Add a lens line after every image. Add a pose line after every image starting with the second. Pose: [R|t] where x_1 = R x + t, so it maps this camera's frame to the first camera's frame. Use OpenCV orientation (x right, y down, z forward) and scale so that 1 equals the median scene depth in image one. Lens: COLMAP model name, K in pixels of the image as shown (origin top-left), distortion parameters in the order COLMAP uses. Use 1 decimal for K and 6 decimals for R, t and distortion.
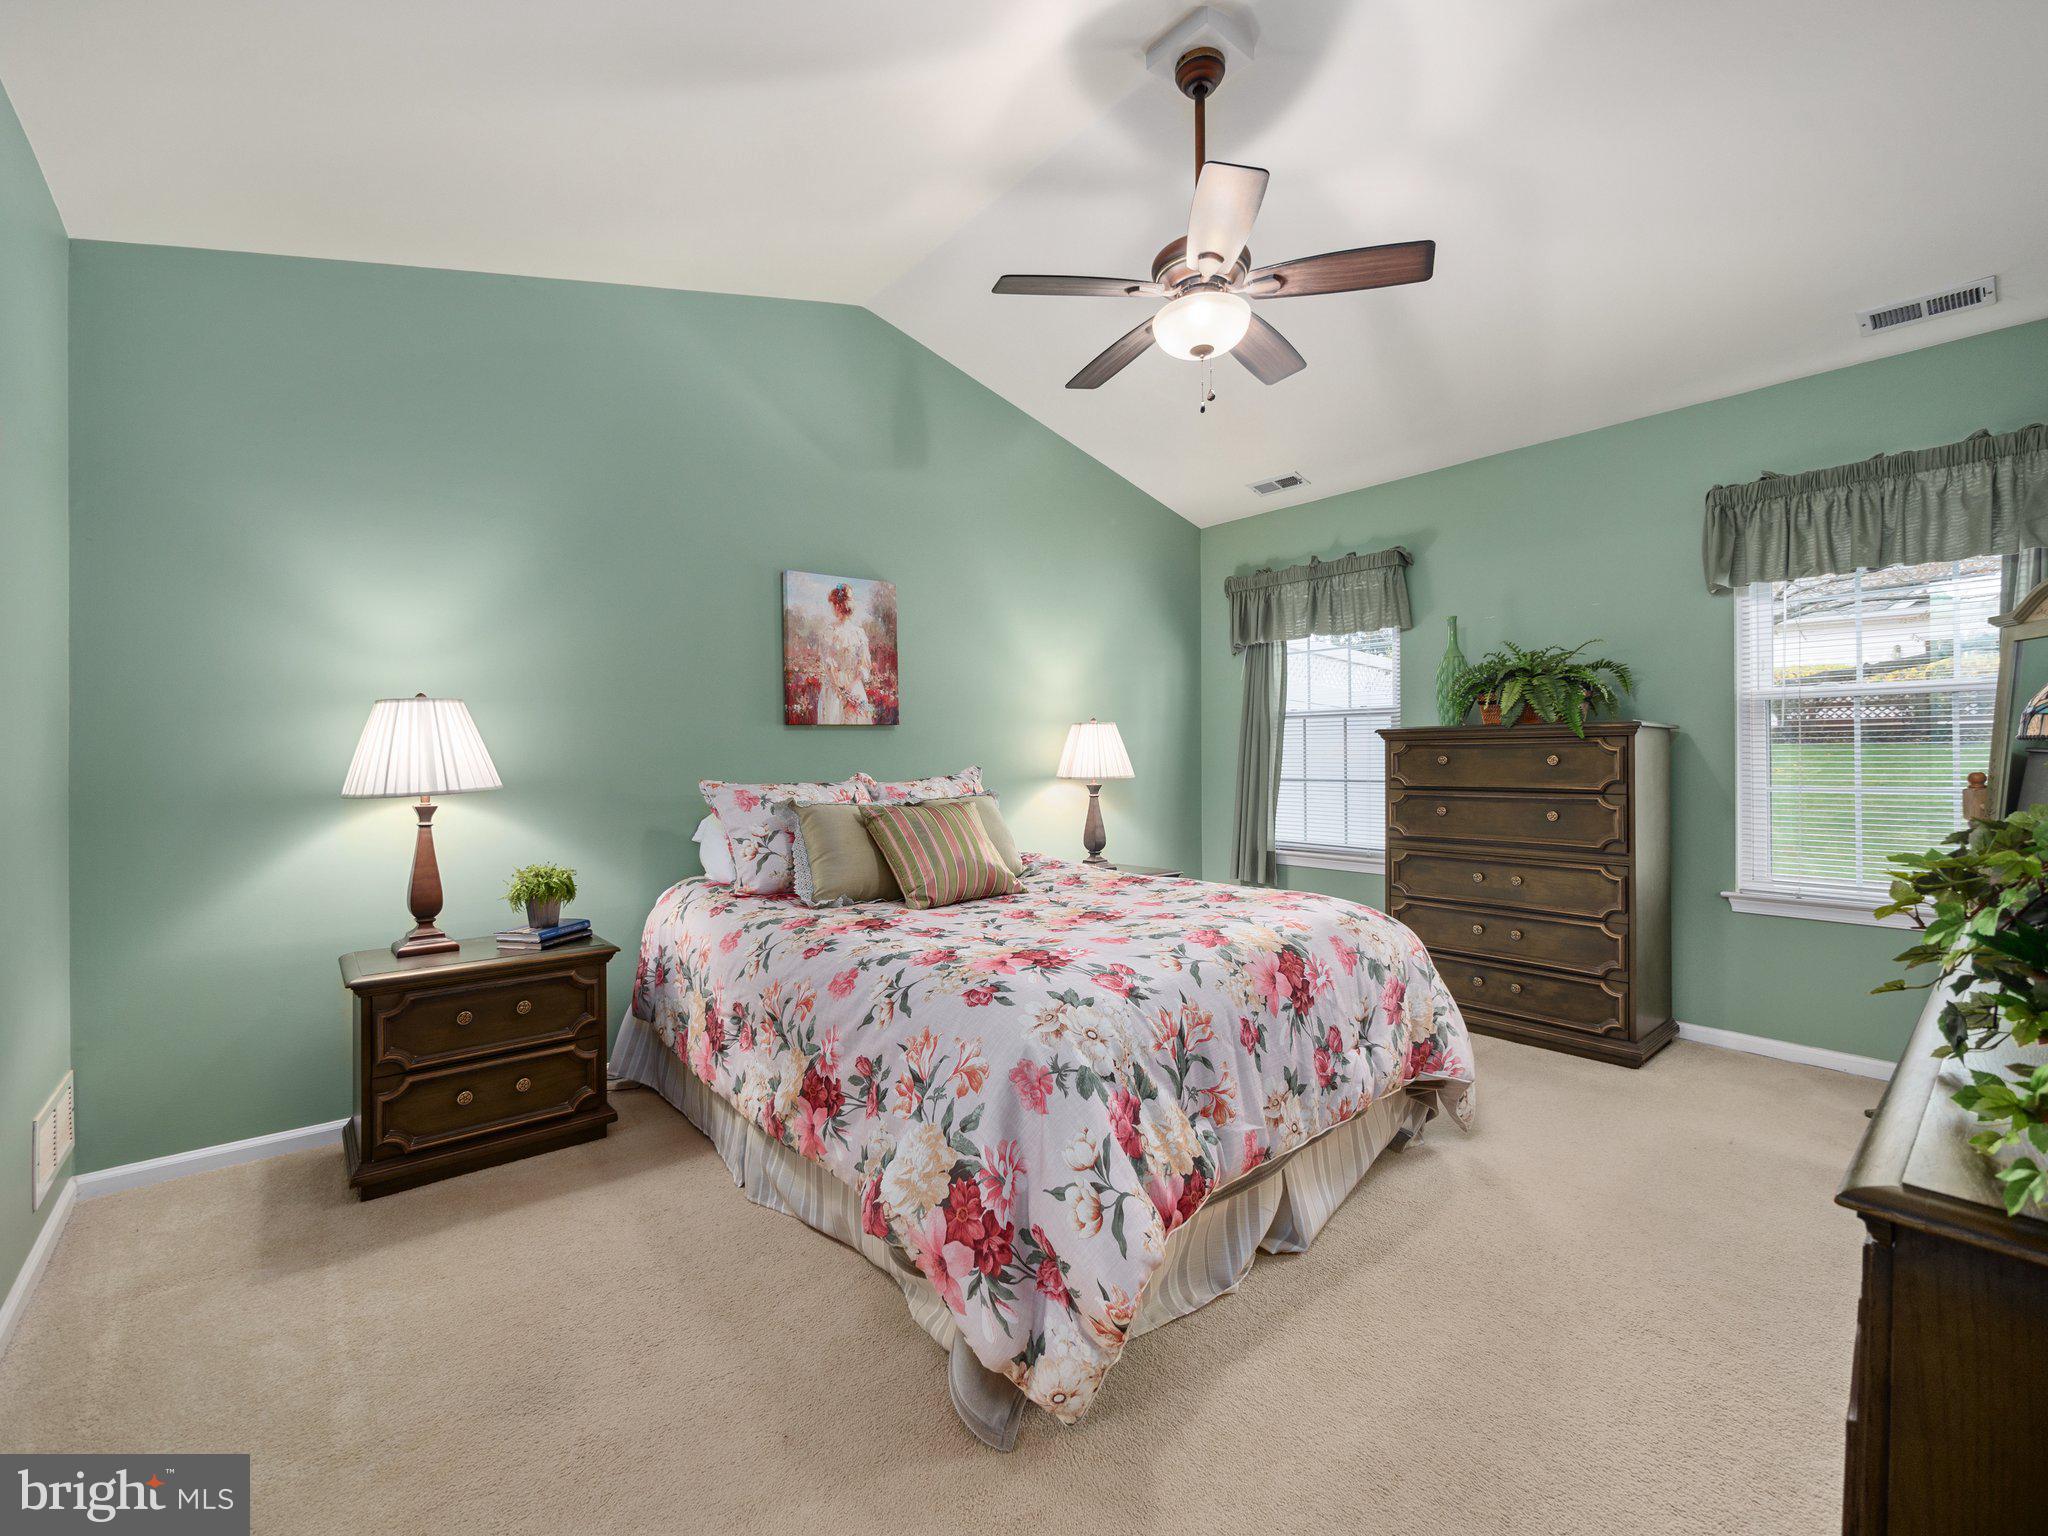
lens RADIAL K [[873.0, 0, 1021.6], [0, 873.0, 758.2], [0, 0, 1]] dist [-0.006897, 0.001661]
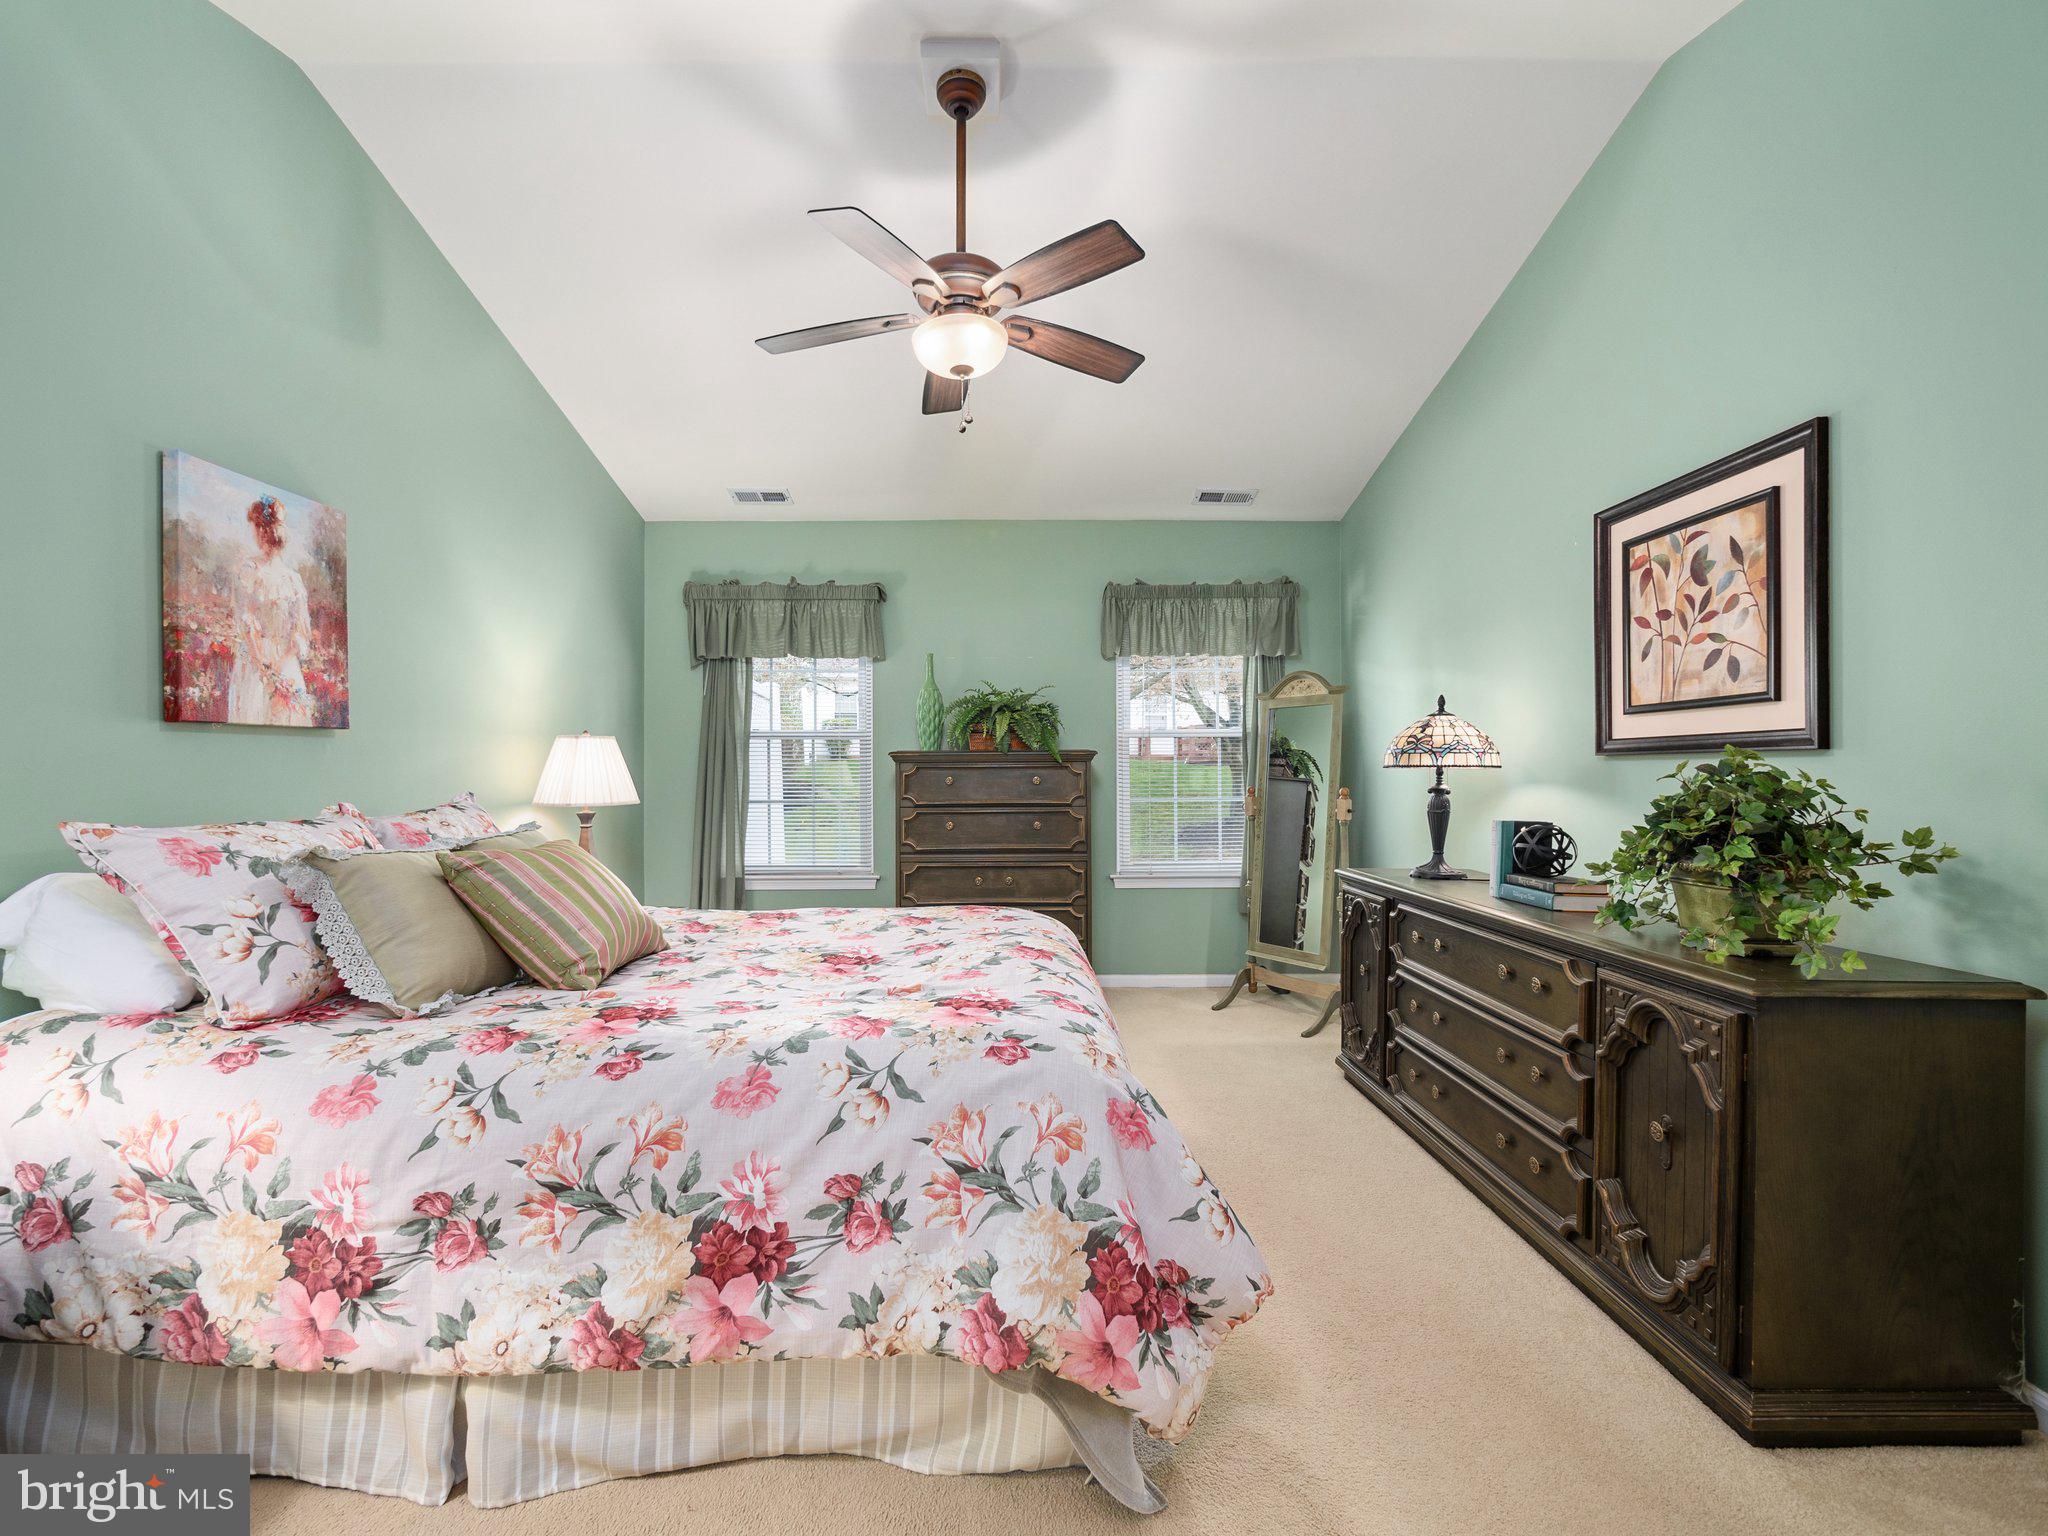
lens RADIAL K [[873.0, 0, 1021.5], [0, 873.0, 774.8], [0, 0, 1]] dist [-0.006897, 0.001661]
pose [[0.640587, 0.002492, 0.767882, -0.390560], [0.001786, 0.999987, -0.004736, 0.000302], [-0.767884, 0.004405, 0.640574, 0.234878]]
